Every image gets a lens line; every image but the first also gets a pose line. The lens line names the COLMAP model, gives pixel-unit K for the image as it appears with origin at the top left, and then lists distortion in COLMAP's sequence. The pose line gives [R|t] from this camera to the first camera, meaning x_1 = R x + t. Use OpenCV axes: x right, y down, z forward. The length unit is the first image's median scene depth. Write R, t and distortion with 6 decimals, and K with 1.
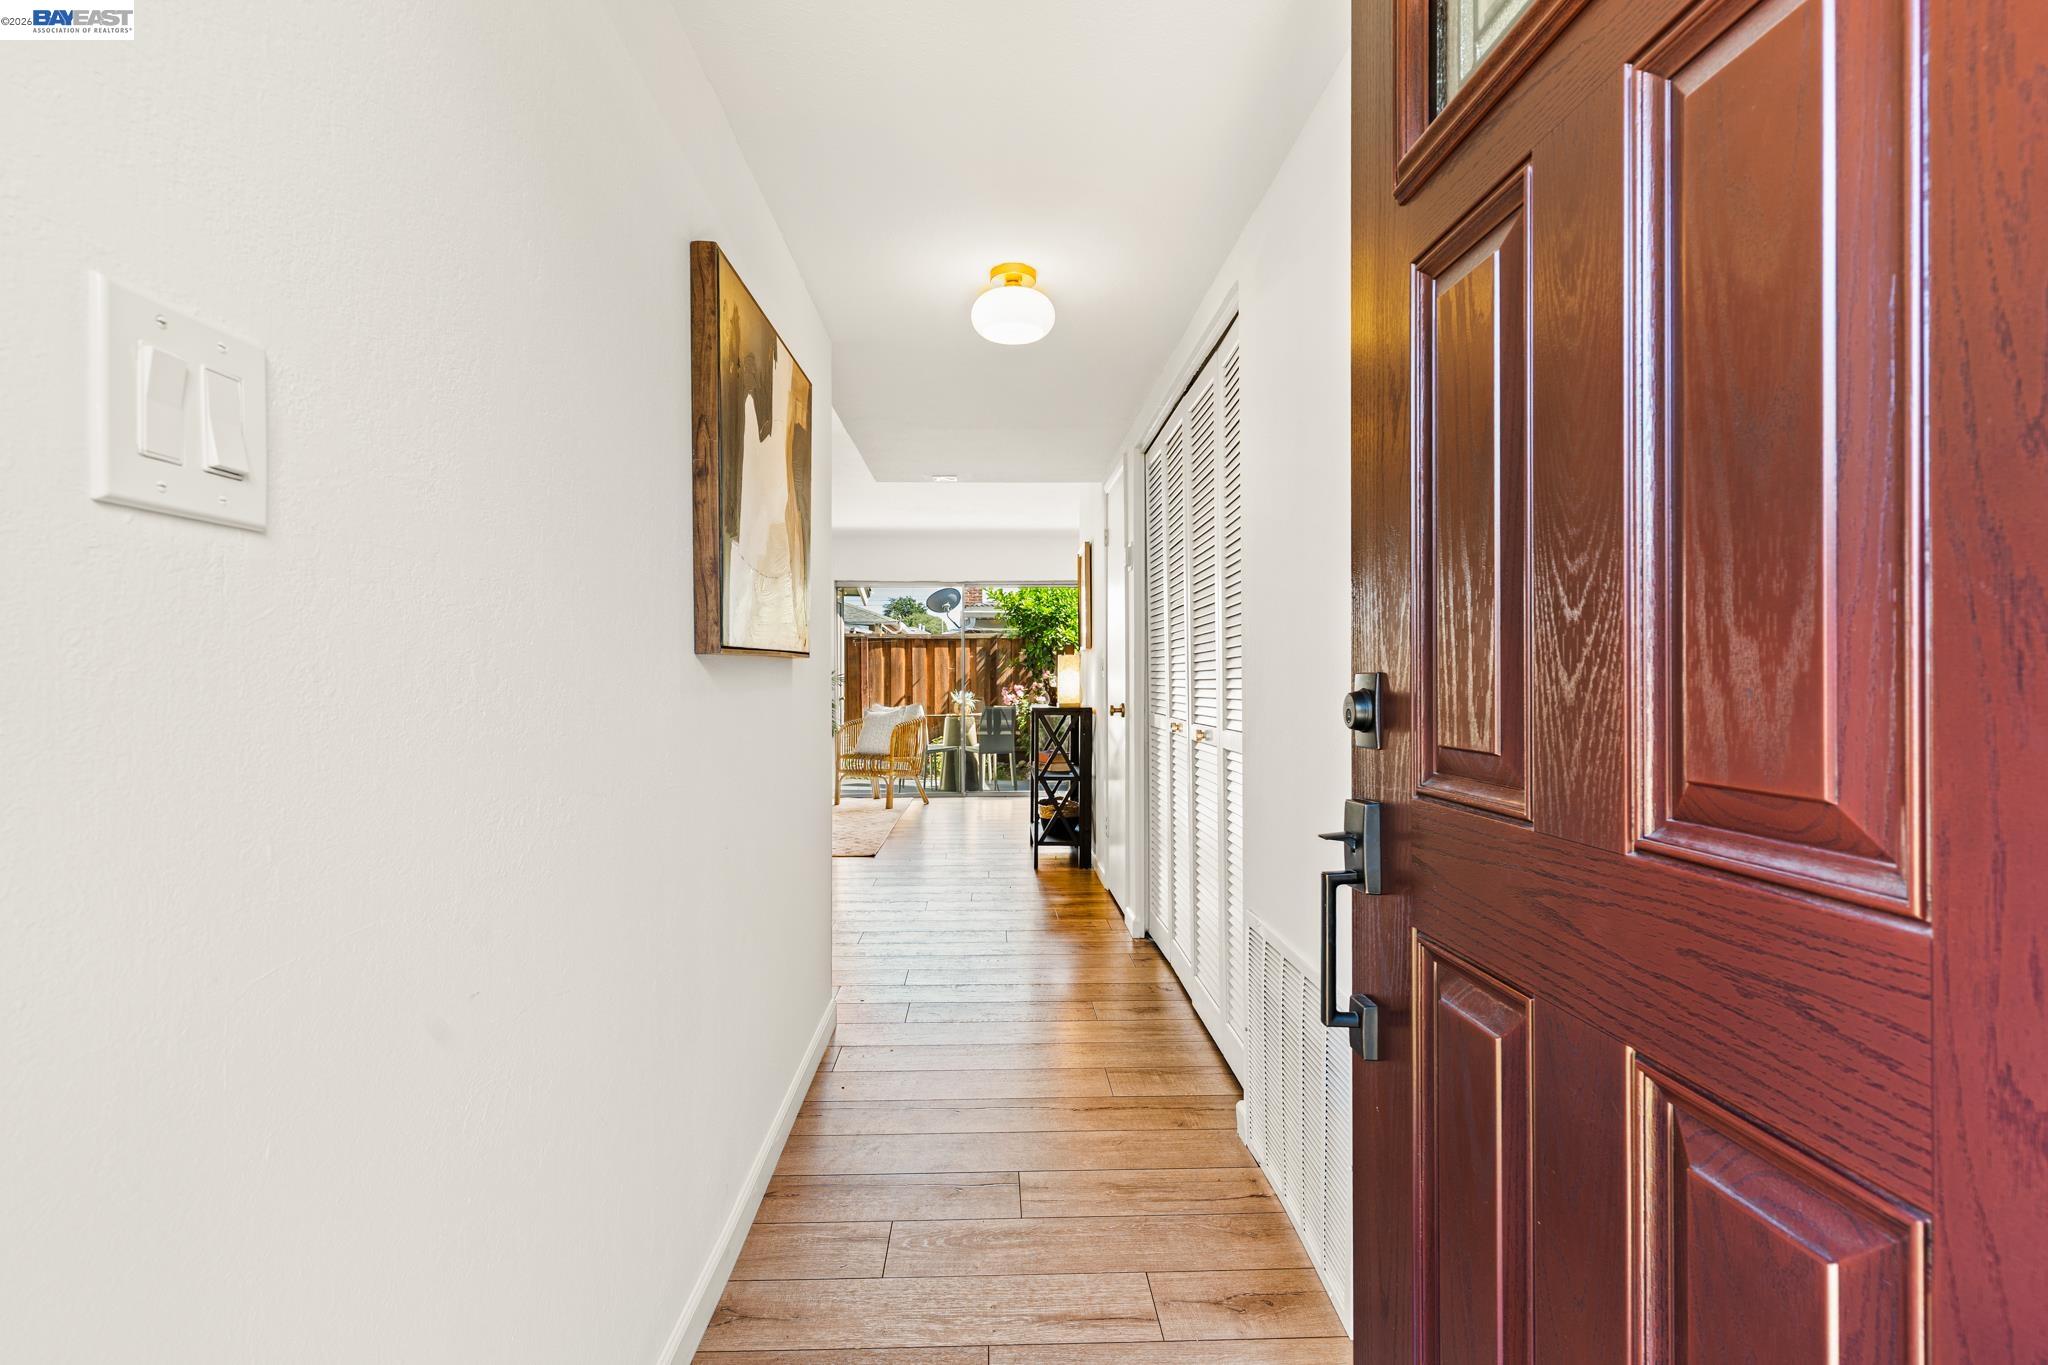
lens RADIAL K [[990.5, 0, 1037.6], [0, 990.5, 694.0], [0, 0, 1]] dist [-0.005020, 0.004284]
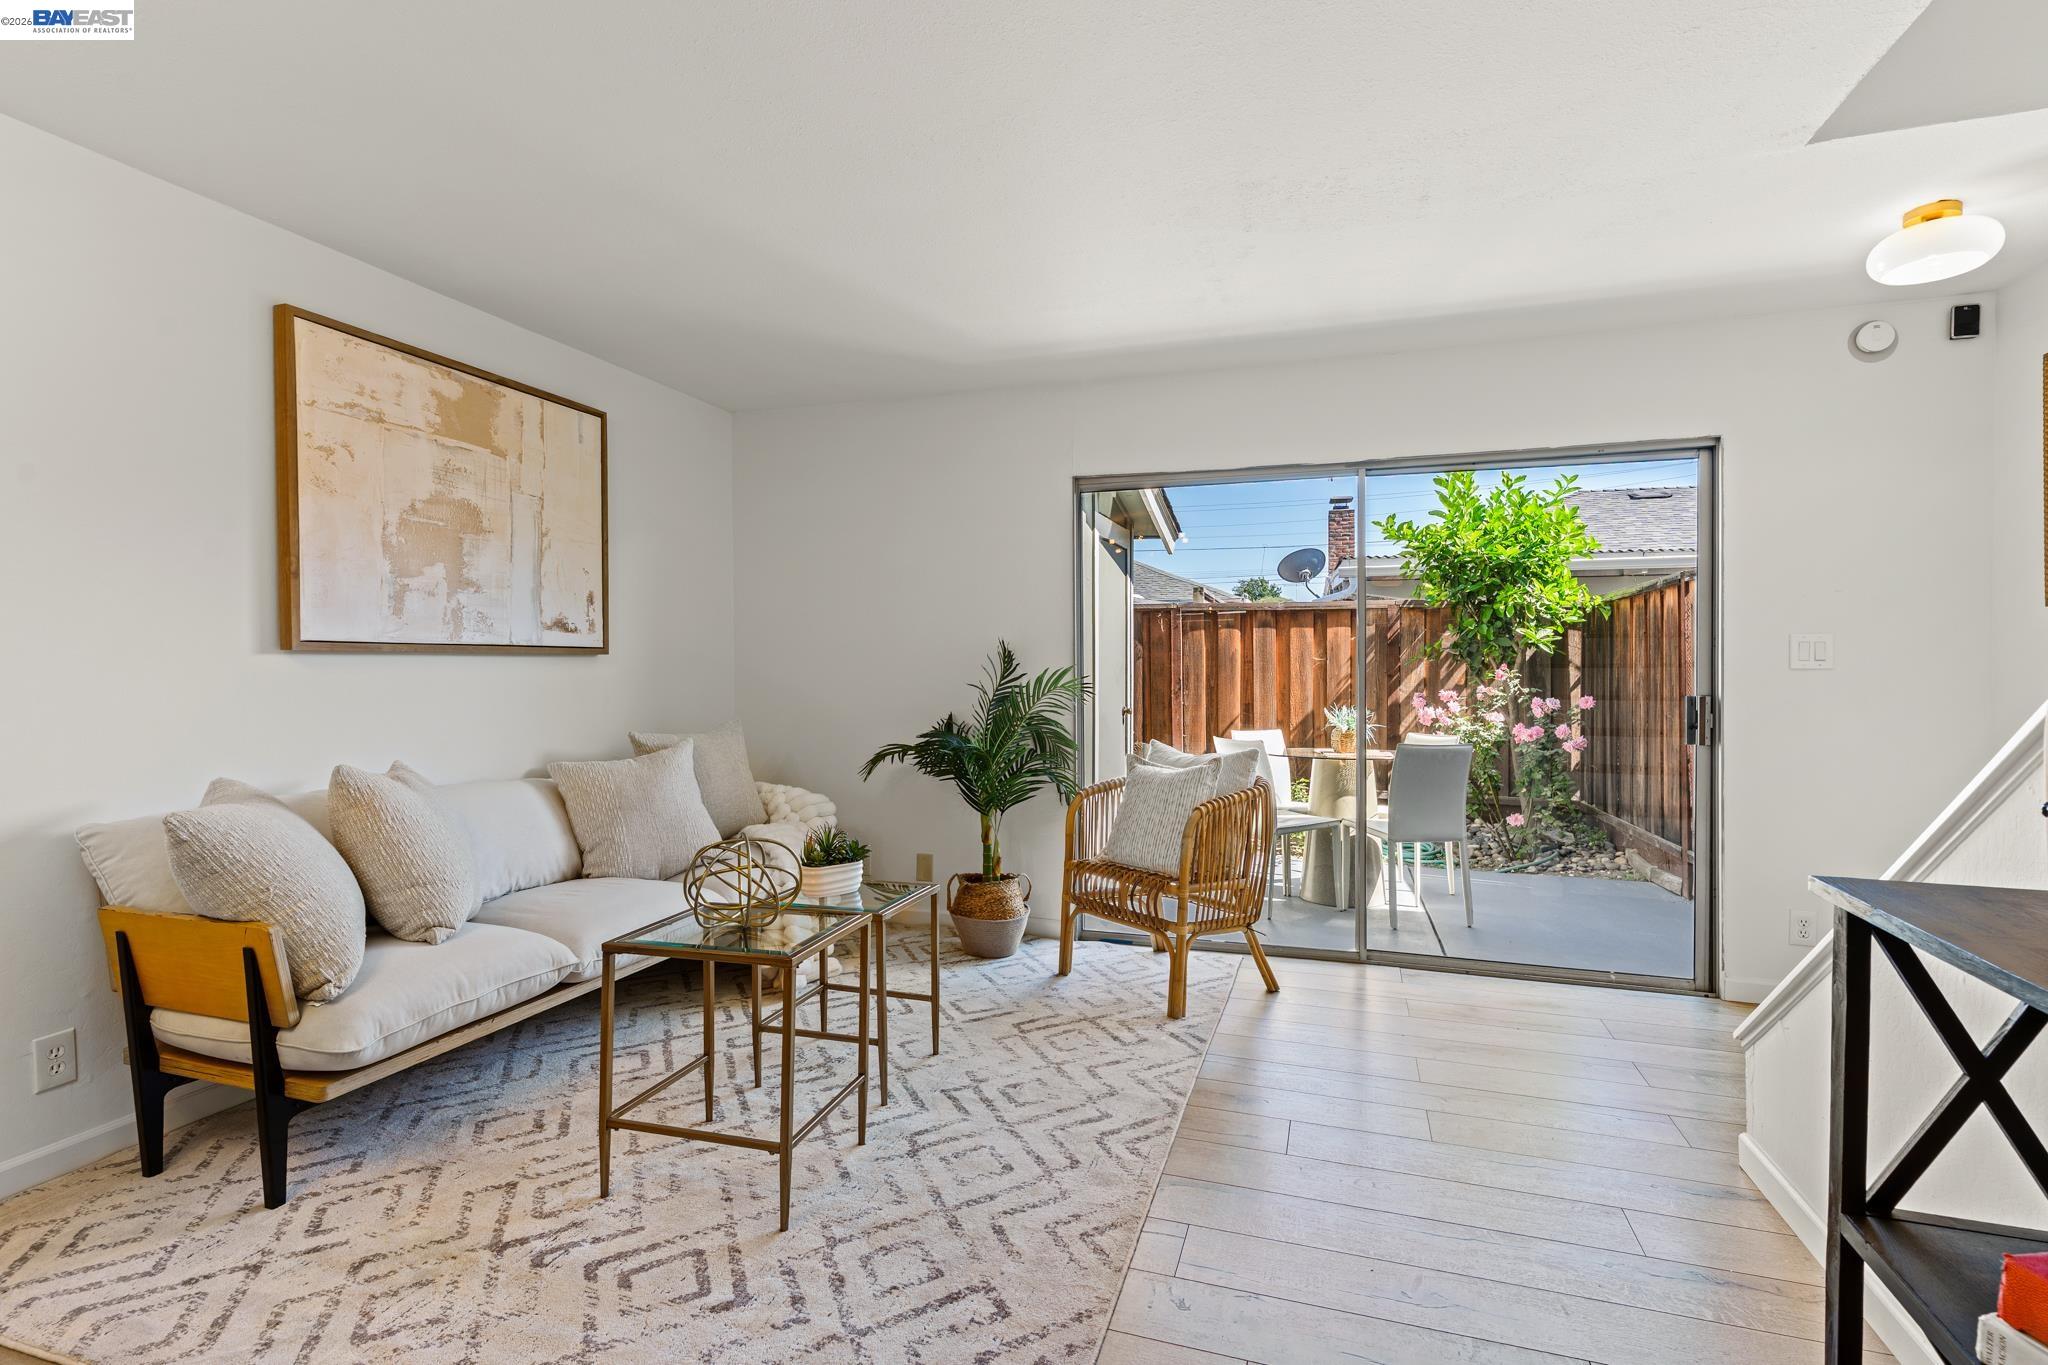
lens RADIAL K [[990.5, 0, 1010.3], [0, 990.5, 679.5], [0, 0, 1]] dist [-0.005020, 0.004284]
pose [[0.930821, 0.007260, -0.365404, -0.044344], [-0.007232, 0.999973, 0.001445, -0.014143], [0.365405, 0.001297, 0.930848, 0.395836]]
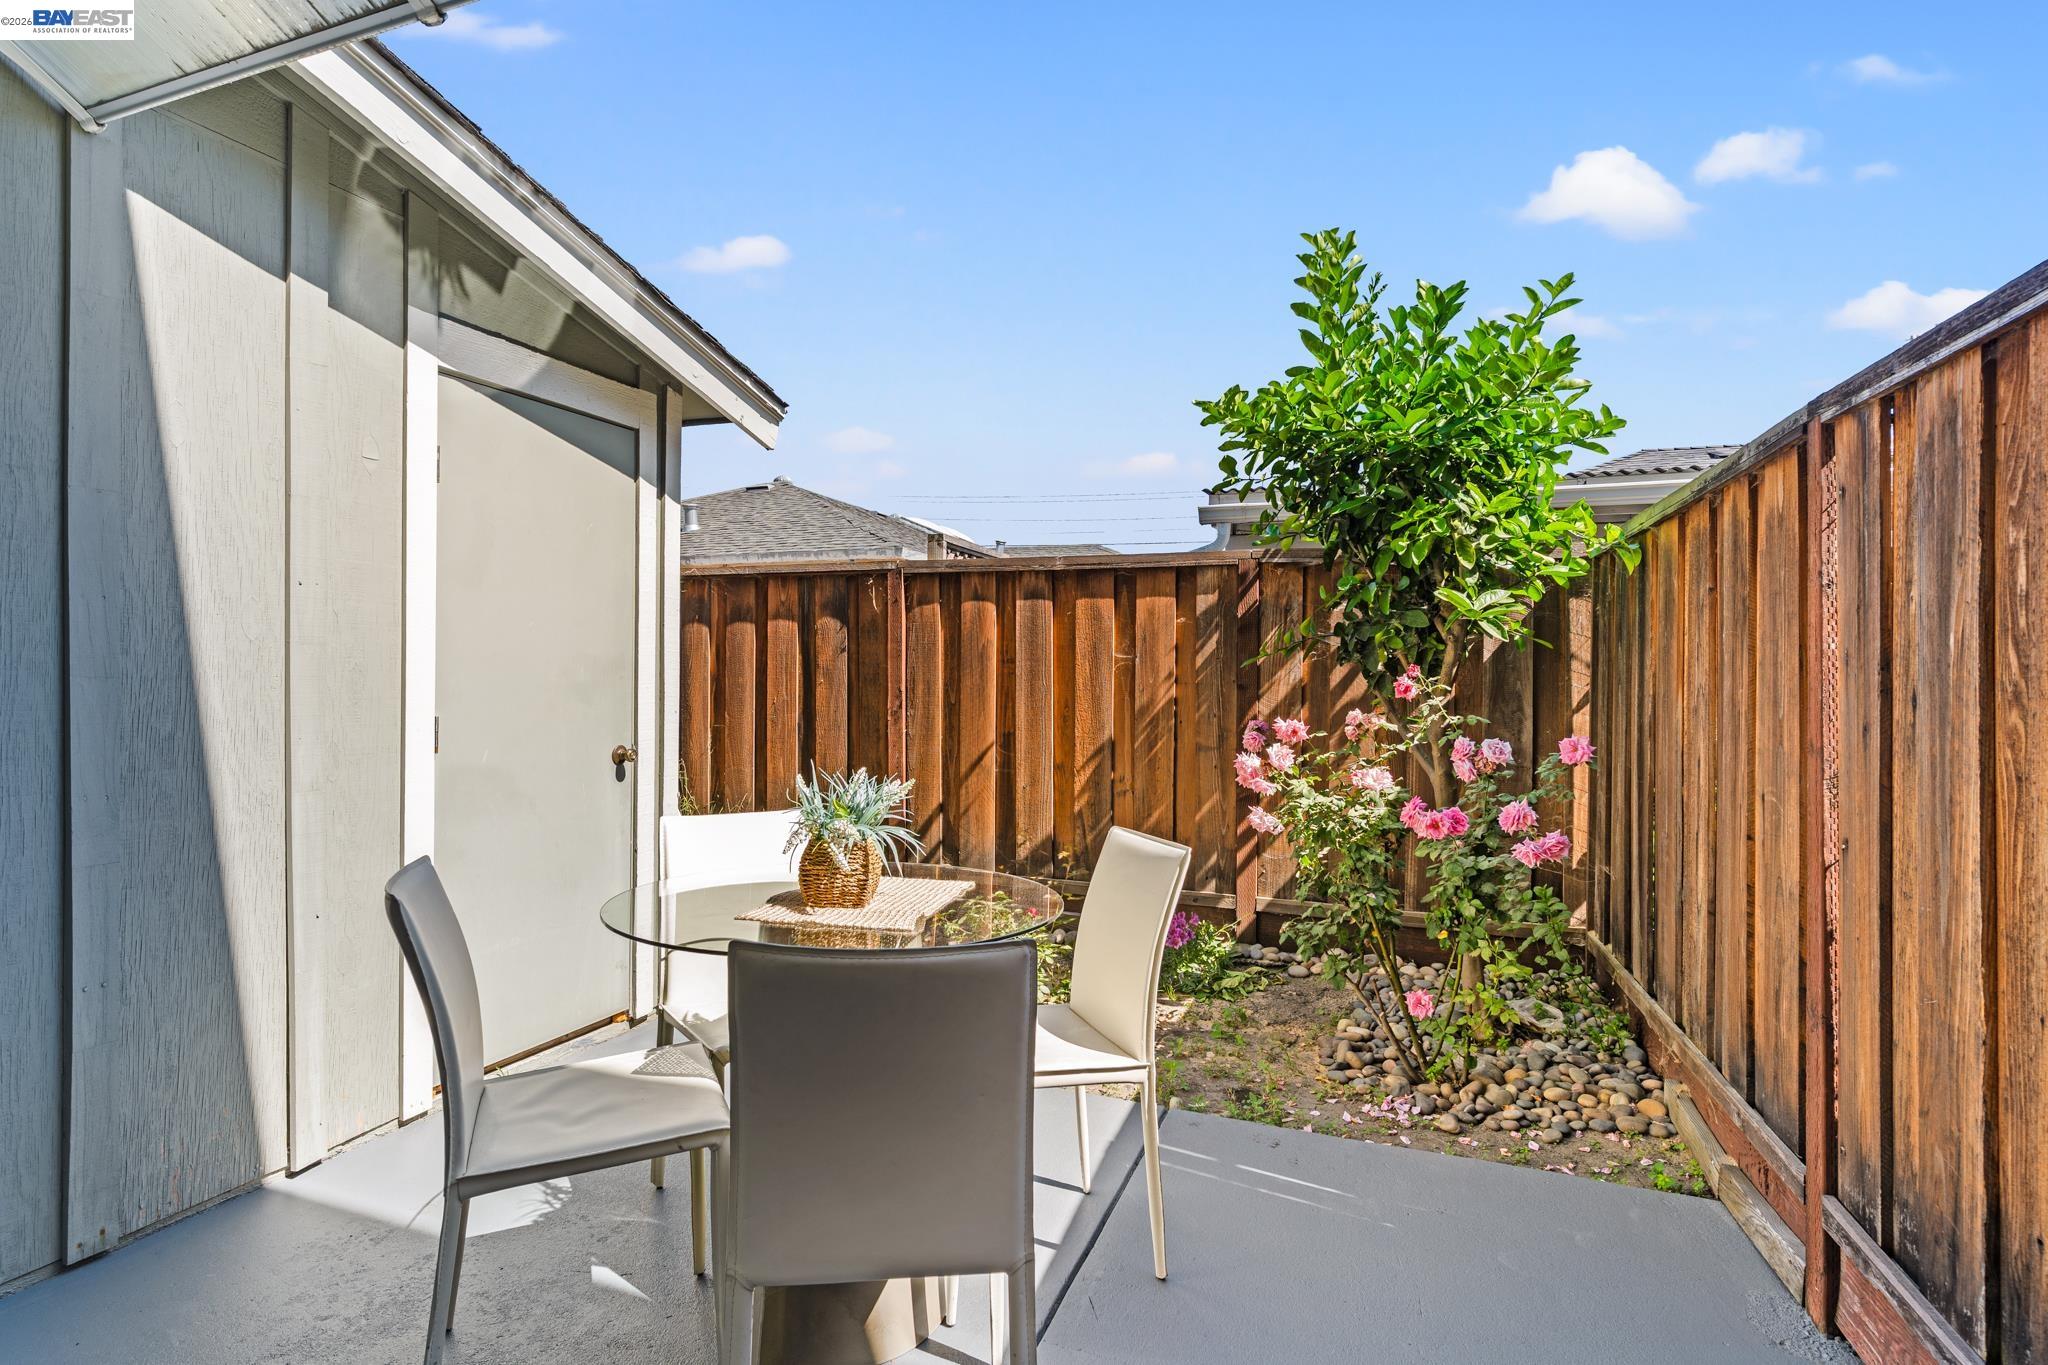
lens RADIAL K [[1013.4, 0, 1009.8], [0, 1013.4, 684.8], [0, 0, 1]] dist [-0.004655, -0.000549]
pose [[0.912838, 0.011635, -0.408157, 0.022349], [-0.011142, 0.999931, 0.003585, -0.018127], [0.408171, 0.001275, 0.912905, 0.716229]]
